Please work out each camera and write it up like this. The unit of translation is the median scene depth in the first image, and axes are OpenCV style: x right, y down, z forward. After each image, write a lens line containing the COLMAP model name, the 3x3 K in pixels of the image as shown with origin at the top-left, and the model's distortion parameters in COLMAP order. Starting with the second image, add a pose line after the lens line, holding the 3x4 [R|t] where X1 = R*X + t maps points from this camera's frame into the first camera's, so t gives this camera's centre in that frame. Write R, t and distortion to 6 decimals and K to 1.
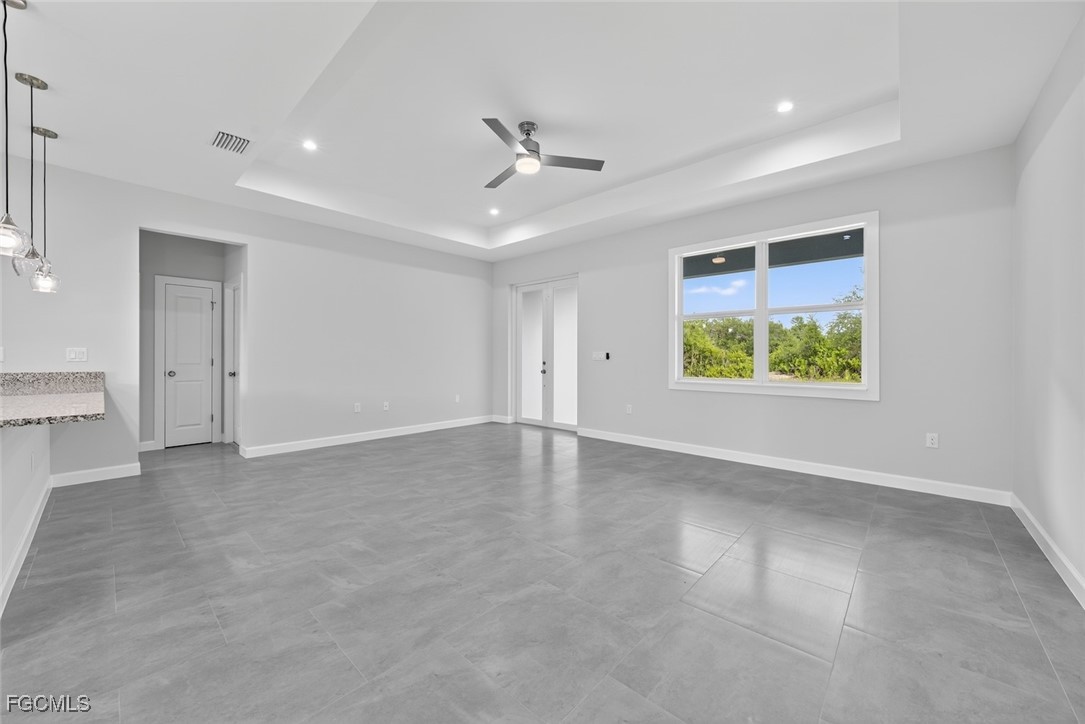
lens RADIAL K [[404.8, 0, 540.9], [0, 404.8, 359.8], [0, 0, 1]] dist [-0.011237, 0.000520]
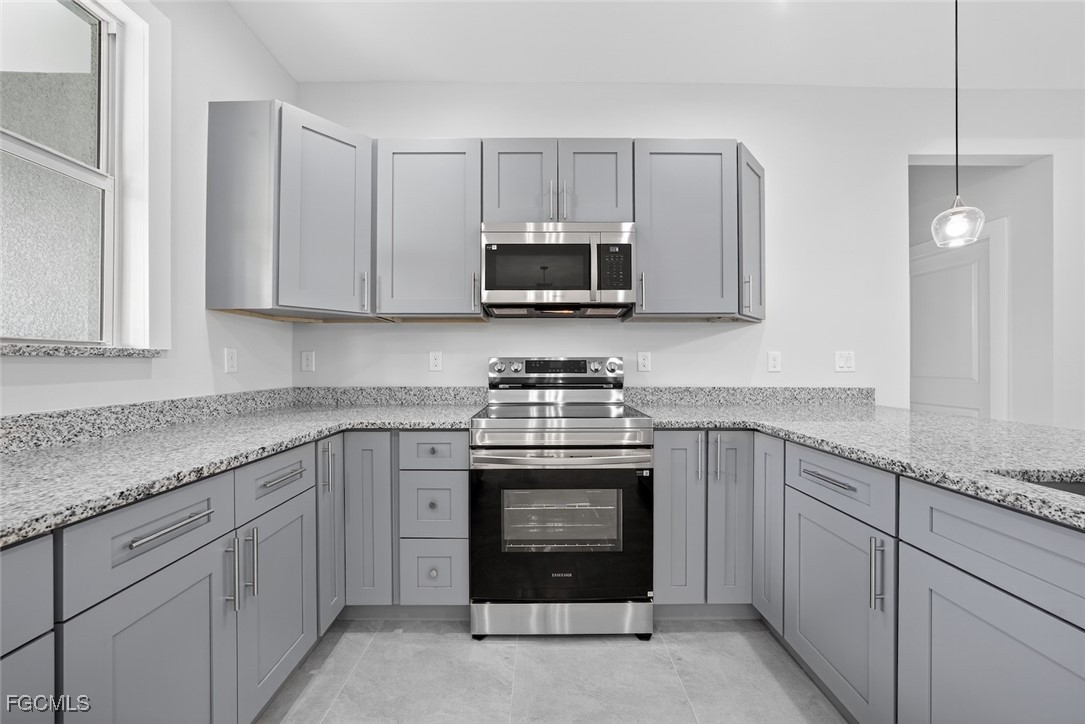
lens RADIAL K [[384.4, 0, 547.7], [0, 384.4, 363.1], [0, 0, 1]] dist [-0.015325, 0.000195]
pose [[0.686052, -0.003331, -0.727545, -1.050153], [-0.003732, 0.999960, -0.008098, -0.003185], [0.727543, 0.008271, 0.686012, 0.206066]]
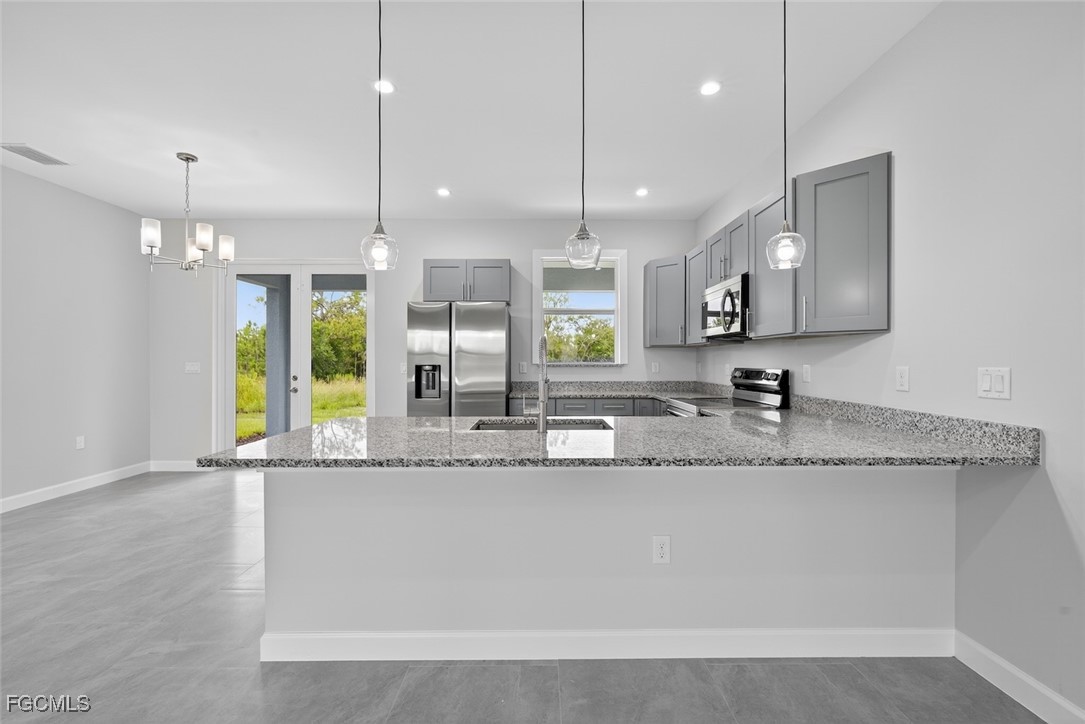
lens RADIAL K [[436.1, 0, 539.3], [0, 436.1, 359.8], [0, 0, 1]] dist [-0.004007, 0.000660]
pose [[-0.736016, -0.005269, -0.676943, -0.491981], [-0.009144, 0.999956, 0.002159, -0.033591], [0.676902, 0.007779, -0.736032, 1.021626]]
